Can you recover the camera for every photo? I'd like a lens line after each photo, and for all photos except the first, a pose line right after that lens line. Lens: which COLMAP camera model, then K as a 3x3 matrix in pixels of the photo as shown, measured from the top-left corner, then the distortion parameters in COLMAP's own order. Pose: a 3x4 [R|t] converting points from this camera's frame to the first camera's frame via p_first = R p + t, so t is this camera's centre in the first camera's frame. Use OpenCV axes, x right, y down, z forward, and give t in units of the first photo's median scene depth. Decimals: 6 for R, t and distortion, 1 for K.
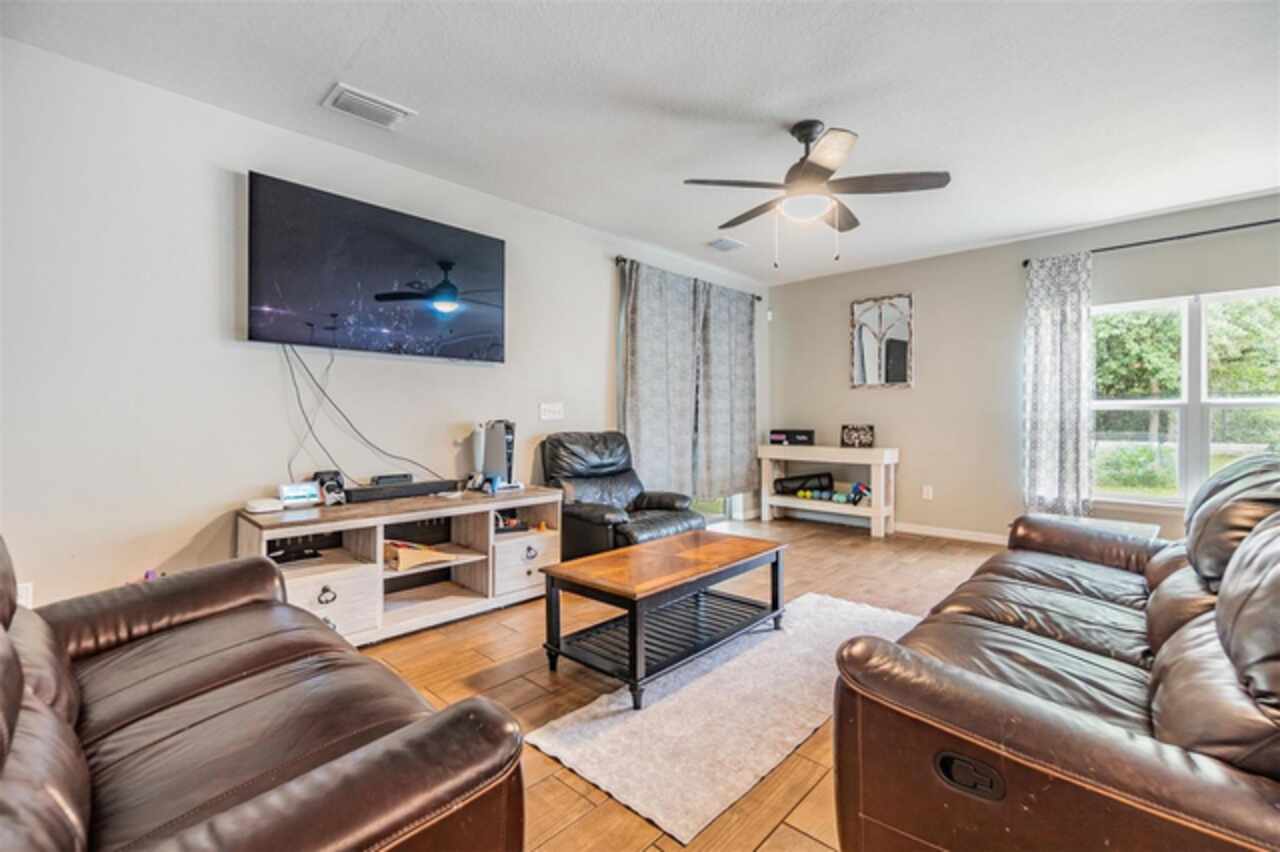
lens RADIAL K [[561.7, 0, 641.1], [0, 561.7, 422.1], [0, 0, 1]] dist [-0.012234, -0.000226]
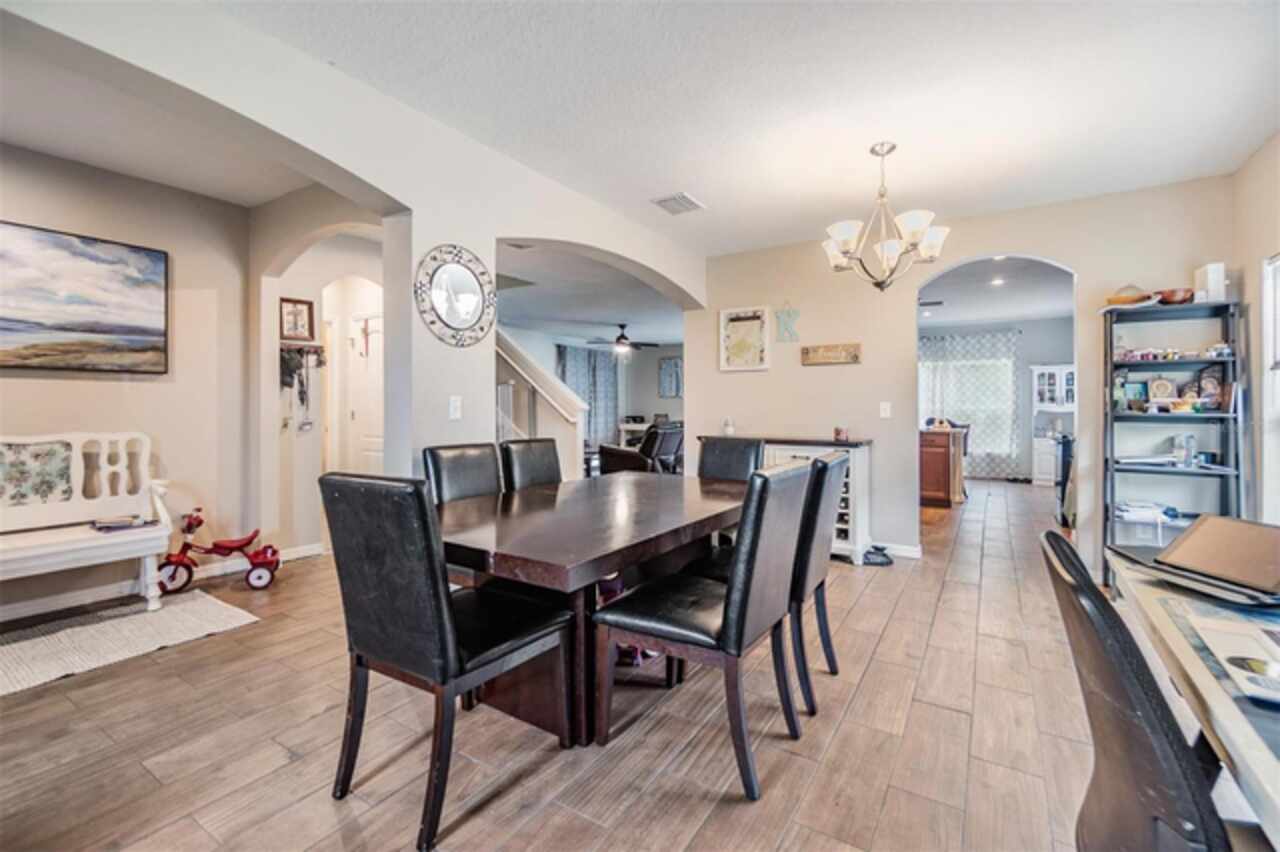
lens RADIAL K [[561.7, 0, 640.2], [0, 561.7, 414.6], [0, 0, 1]] dist [-0.012234, -0.000226]
pose [[0.982614, 0.001856, 0.185650, -0.114919], [-0.002164, 0.999997, 0.001461, 0.005294], [-0.185647, -0.001837, 0.982615, -1.179409]]
